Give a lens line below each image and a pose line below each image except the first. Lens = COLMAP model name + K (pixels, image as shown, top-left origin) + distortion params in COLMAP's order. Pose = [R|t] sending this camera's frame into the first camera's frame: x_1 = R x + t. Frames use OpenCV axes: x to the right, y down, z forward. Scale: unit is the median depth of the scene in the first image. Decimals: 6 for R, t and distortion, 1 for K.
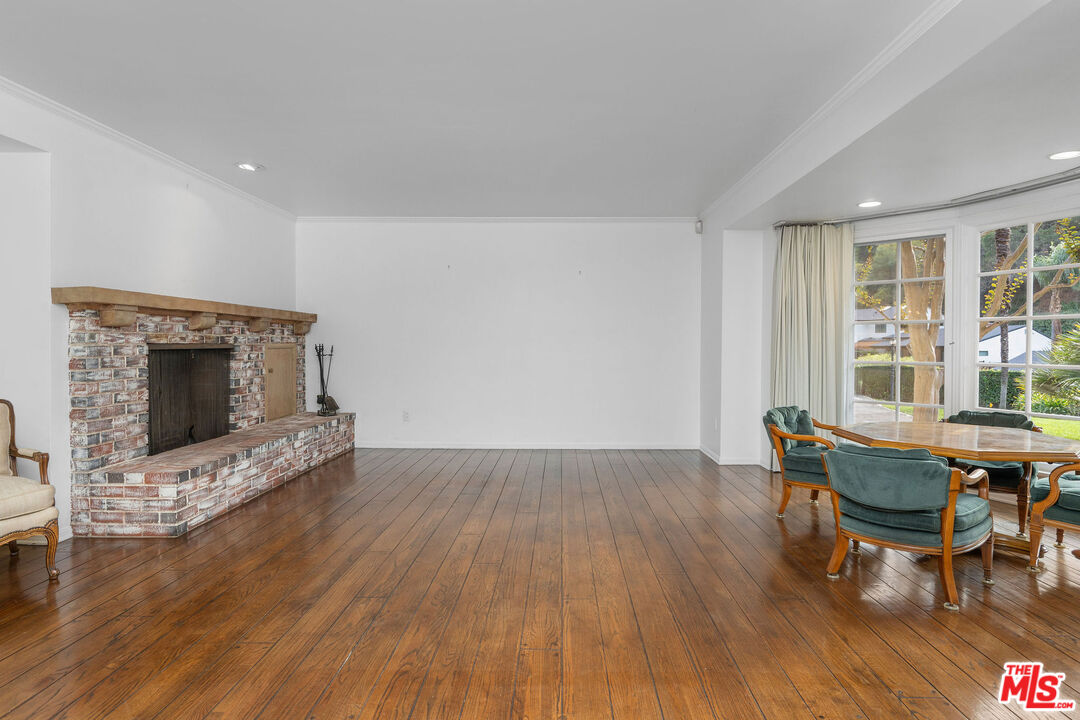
lens RADIAL K [[558.9, 0, 543.8], [0, 558.9, 356.4], [0, 0, 1]] dist [-0.003058, 0.000076]
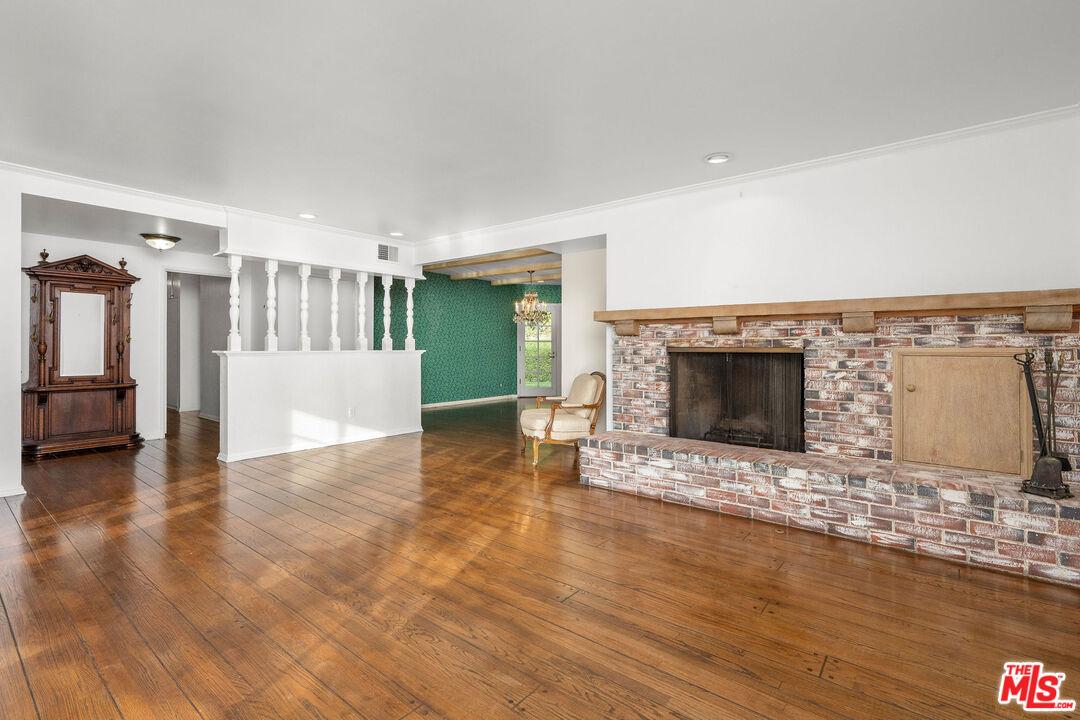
lens RADIAL K [[482.4, 0, 545.6], [0, 482.4, 351.1], [0, 0, 1]] dist [-0.004067, -0.000231]
pose [[-0.577229, 0.003727, -0.816574, 0.296388], [-0.022914, 0.999522, 0.020760, -0.026410], [0.816261, 0.030694, -0.576868, 1.227988]]
